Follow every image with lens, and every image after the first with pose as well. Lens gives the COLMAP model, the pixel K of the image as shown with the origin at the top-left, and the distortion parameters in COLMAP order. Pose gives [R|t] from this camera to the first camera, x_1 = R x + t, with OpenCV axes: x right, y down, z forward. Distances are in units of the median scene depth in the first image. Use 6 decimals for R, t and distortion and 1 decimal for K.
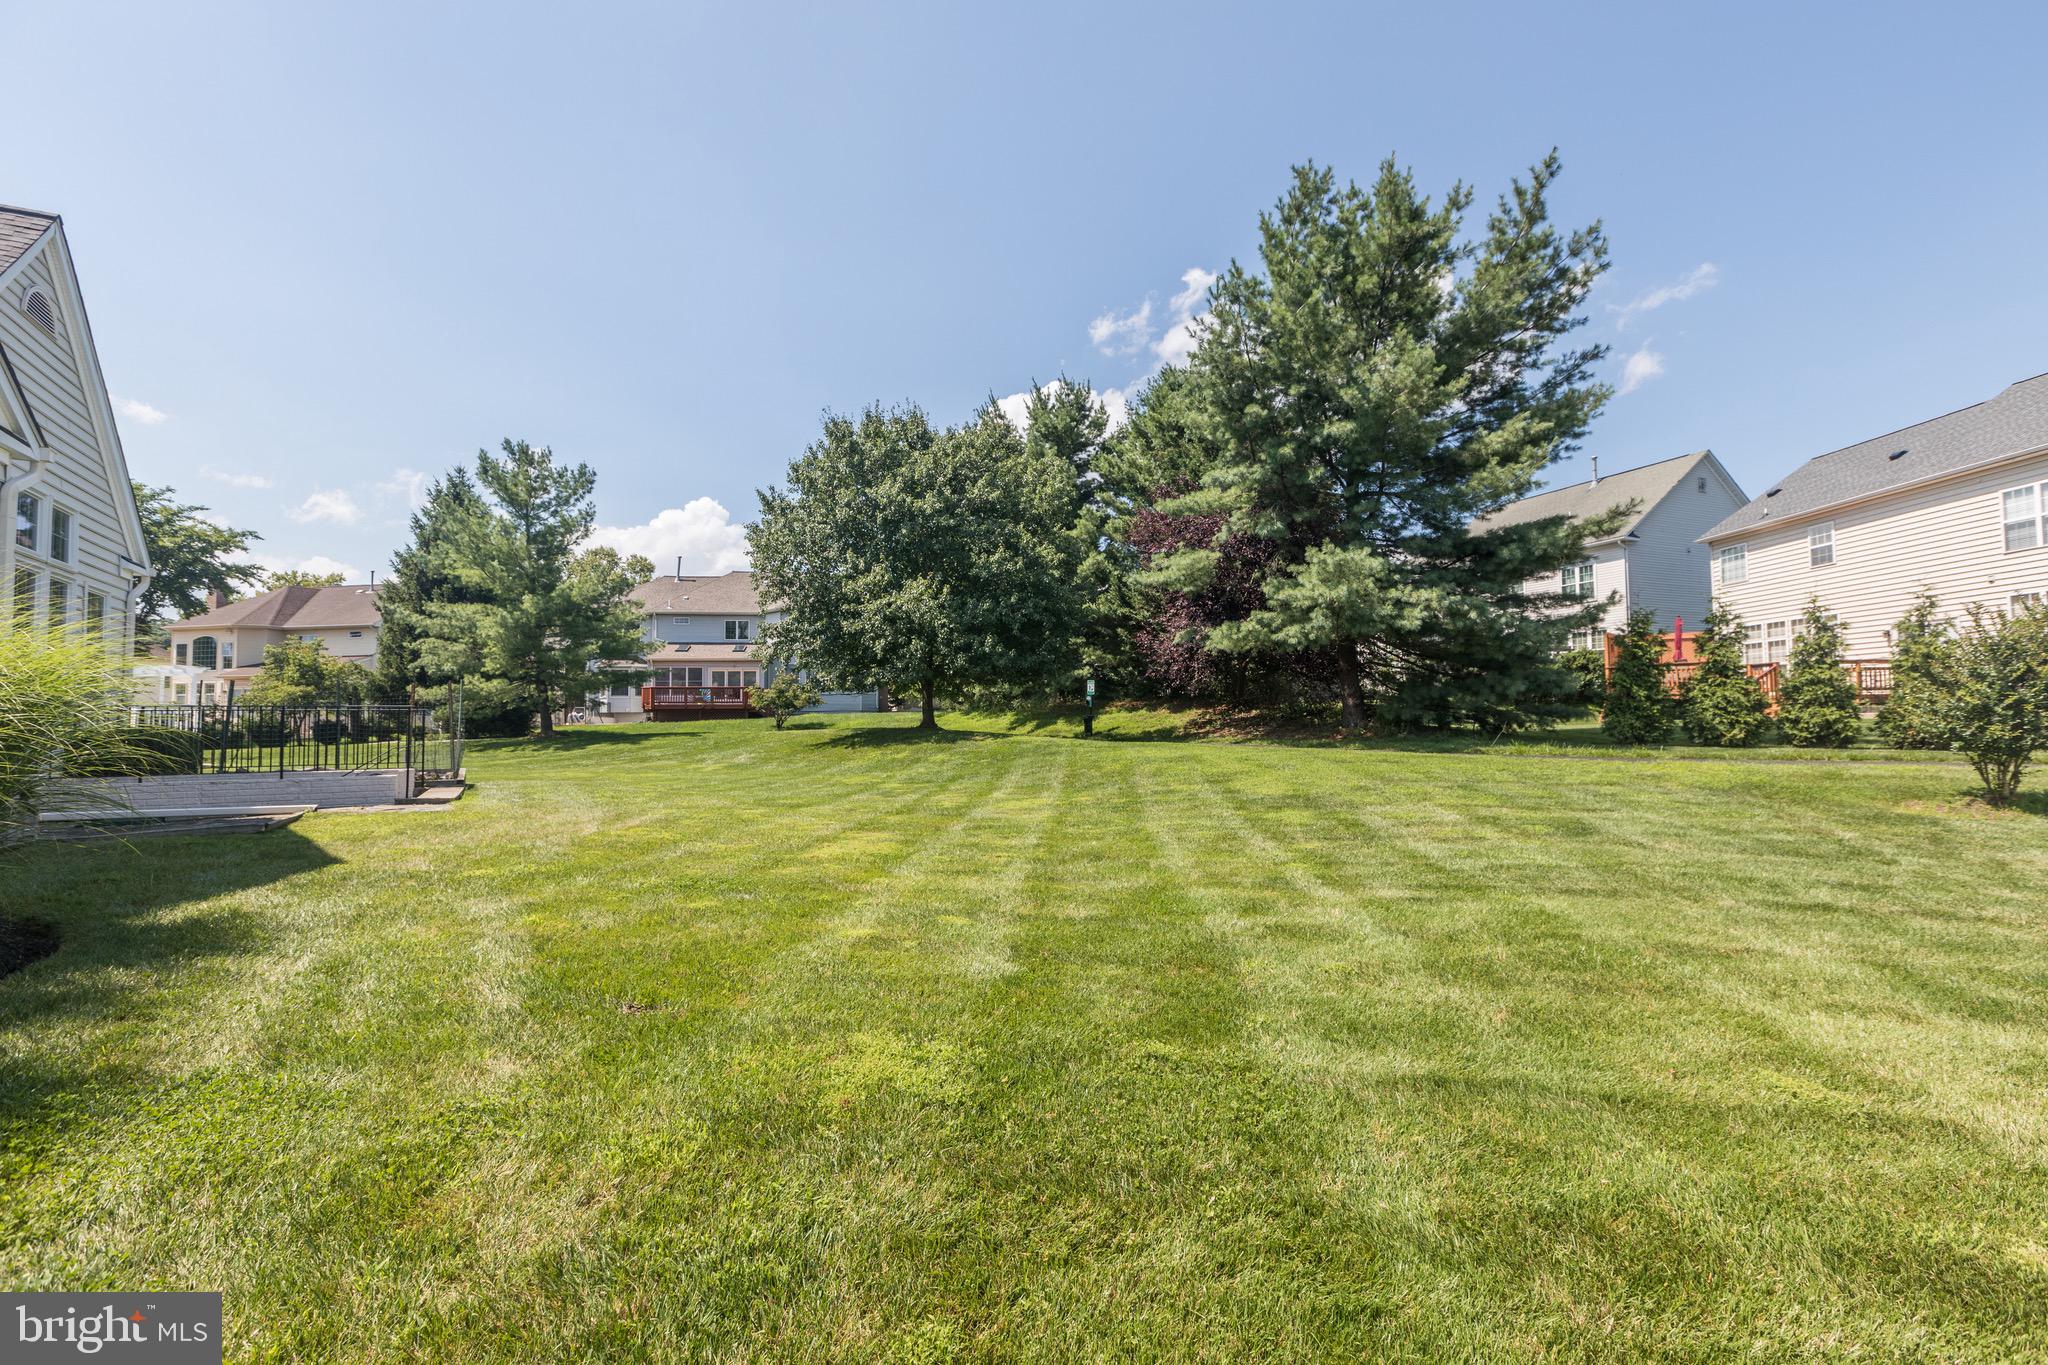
lens RADIAL K [[902.5, 0, 1025.1], [0, 902.5, 687.0], [0, 0, 1]] dist [-0.004940, 0.000248]
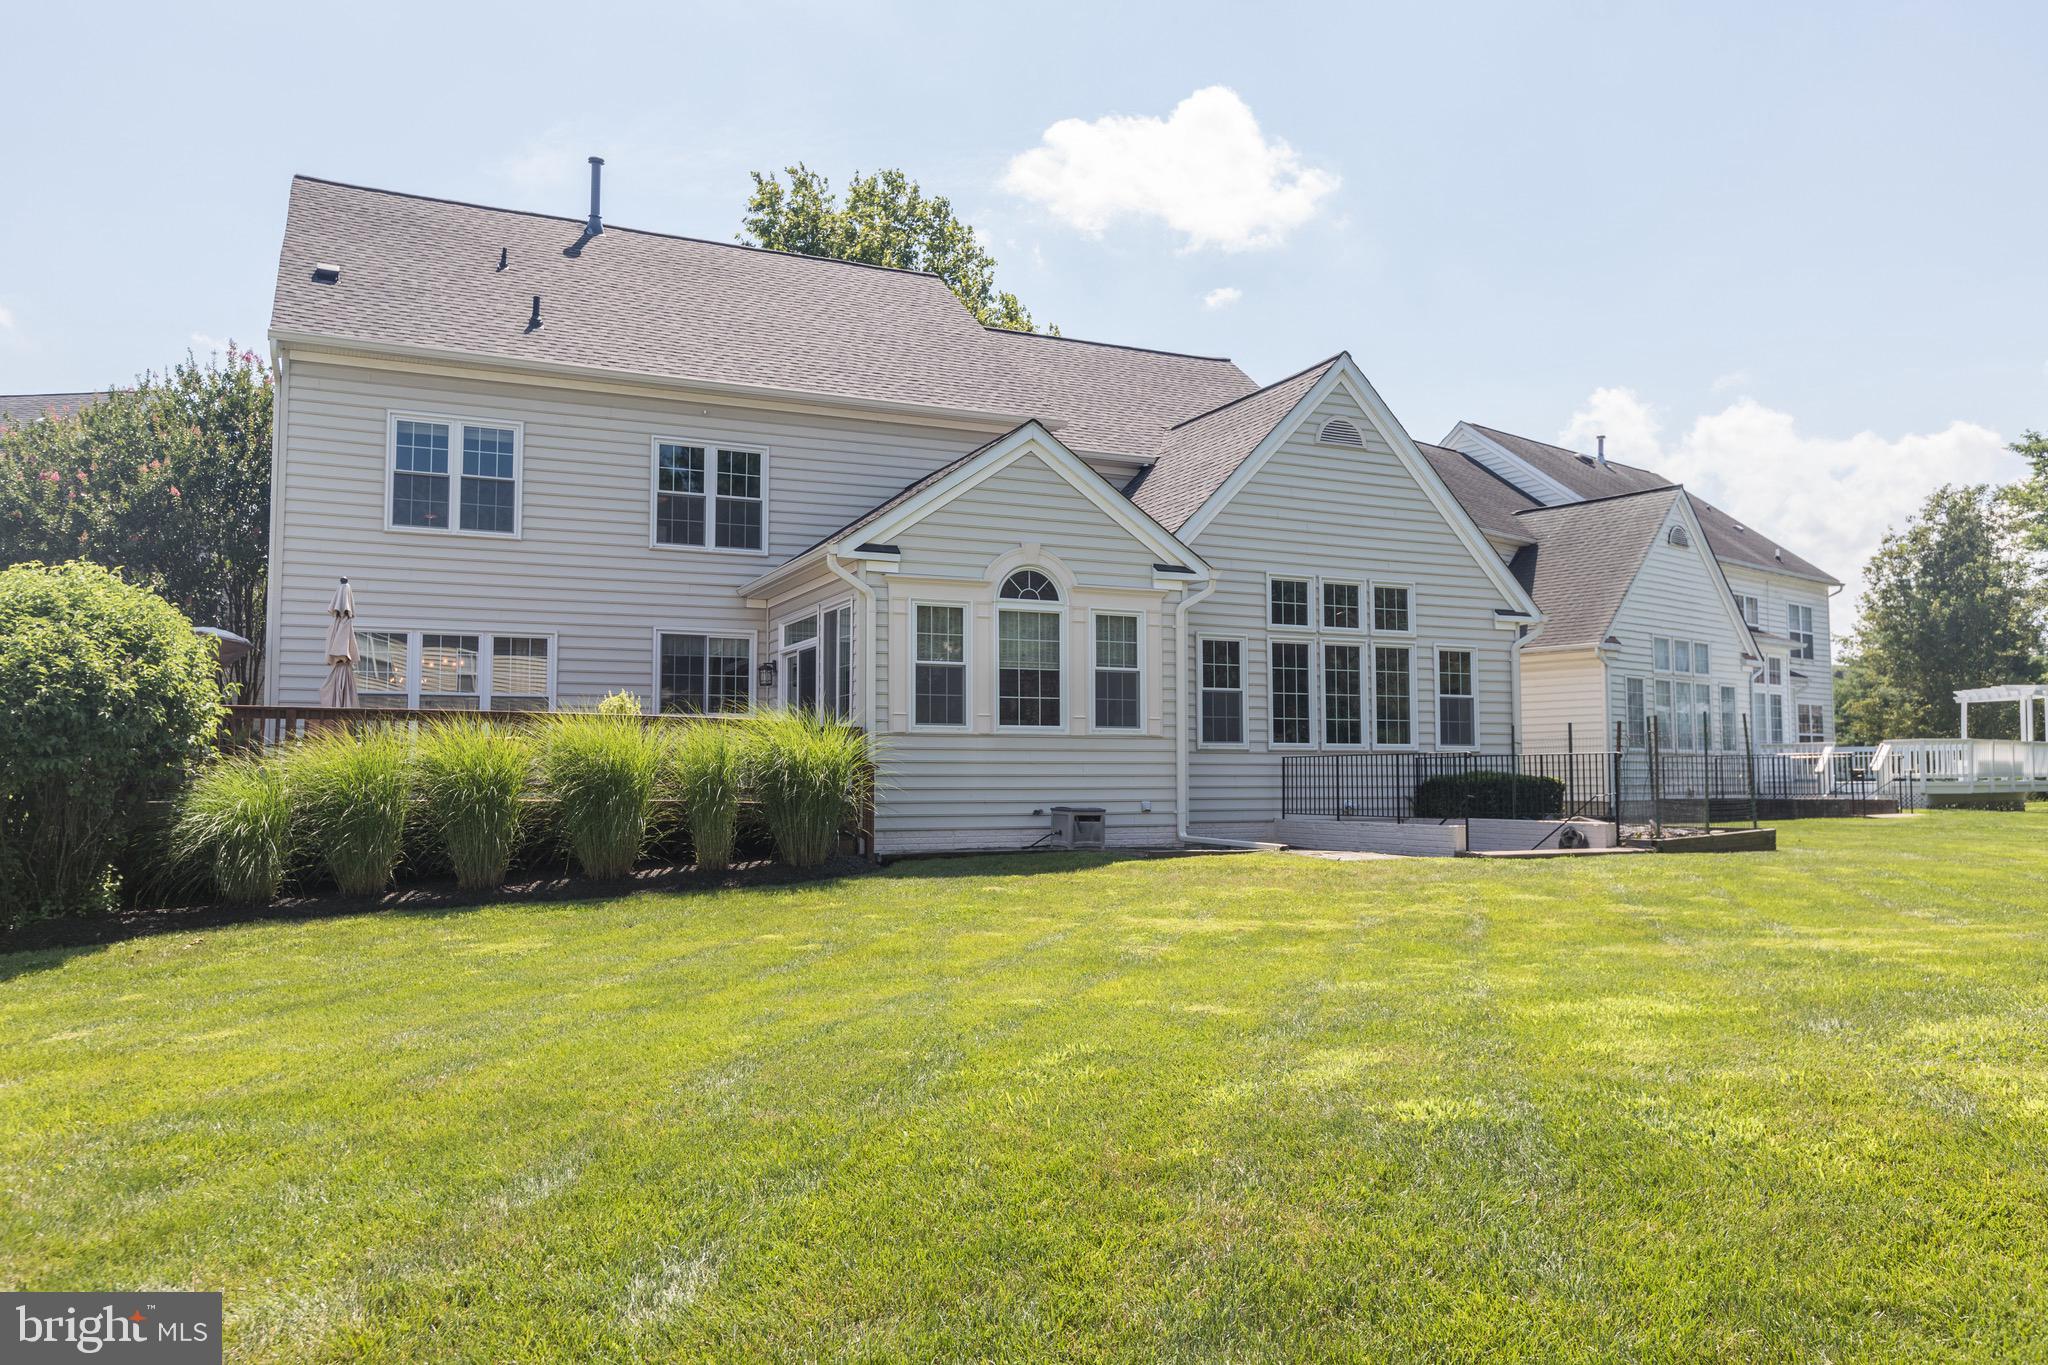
lens RADIAL K [[1459.6, 0, 1024.0], [0, 1459.6, 682.5], [0, 0, 1]] dist [0.010546, -0.027280]
pose [[-0.079179, -0.058454, -0.995145, 0.345552], [0.048421, 0.996875, -0.062408, 0.008403], [0.995684, -0.053127, -0.076101, 0.271554]]
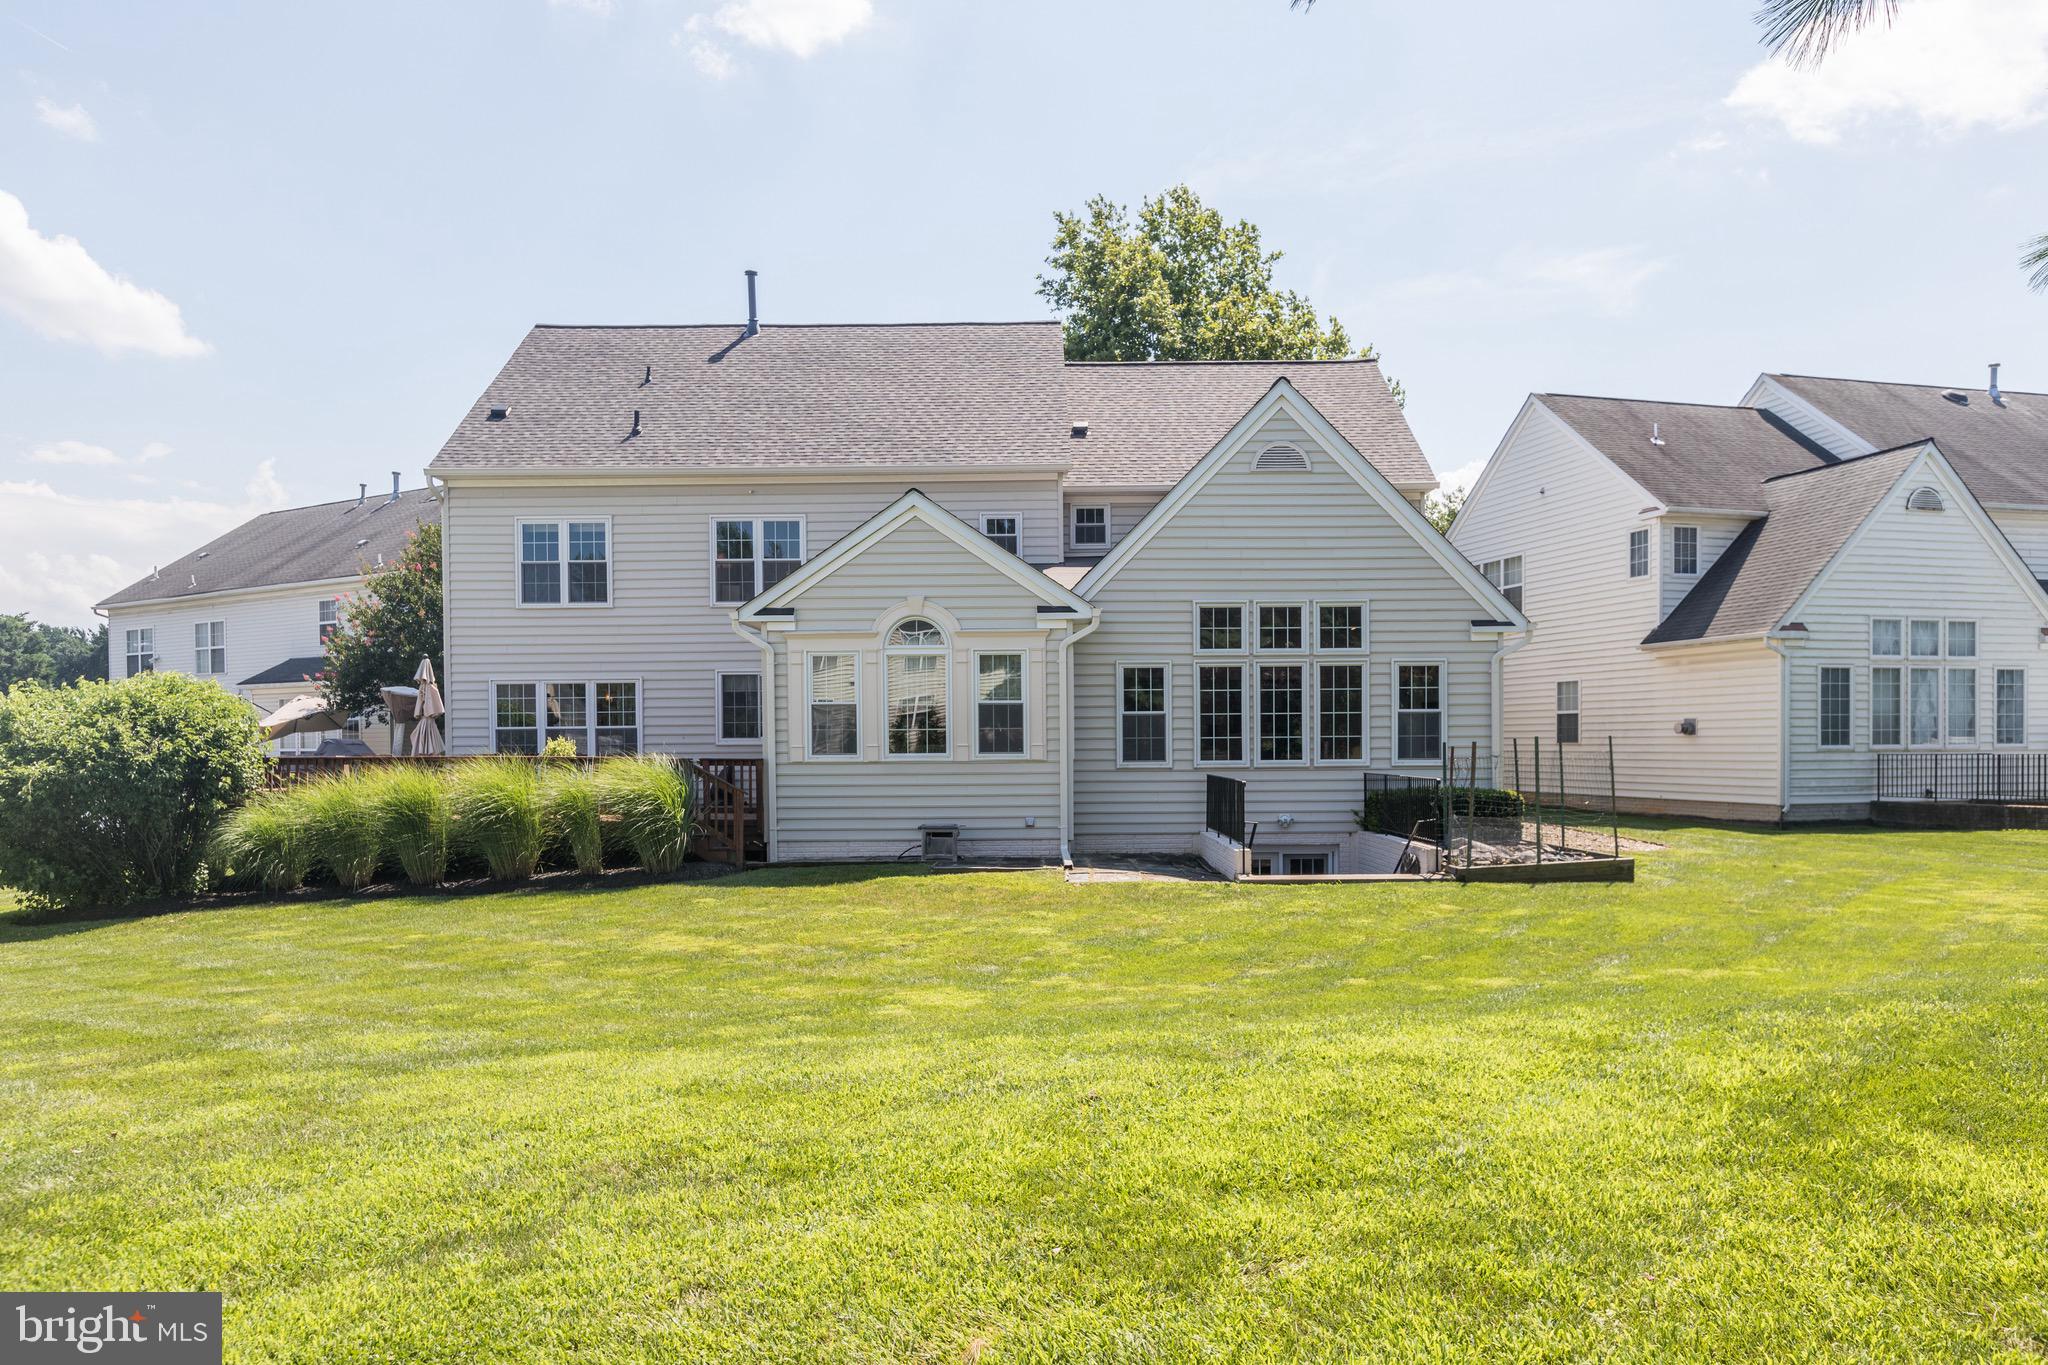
lens RADIAL K [[1402.4, 0, 1028.7], [0, 1402.4, 764.7], [0, 0, 1]] dist [0.003874, -0.001129]
pose [[-0.492699, 0.025838, -0.869816, 0.306465], [0.052335, 0.998630, 0.000020, -0.004013], [0.868625, -0.045512, -0.493376, 0.633795]]
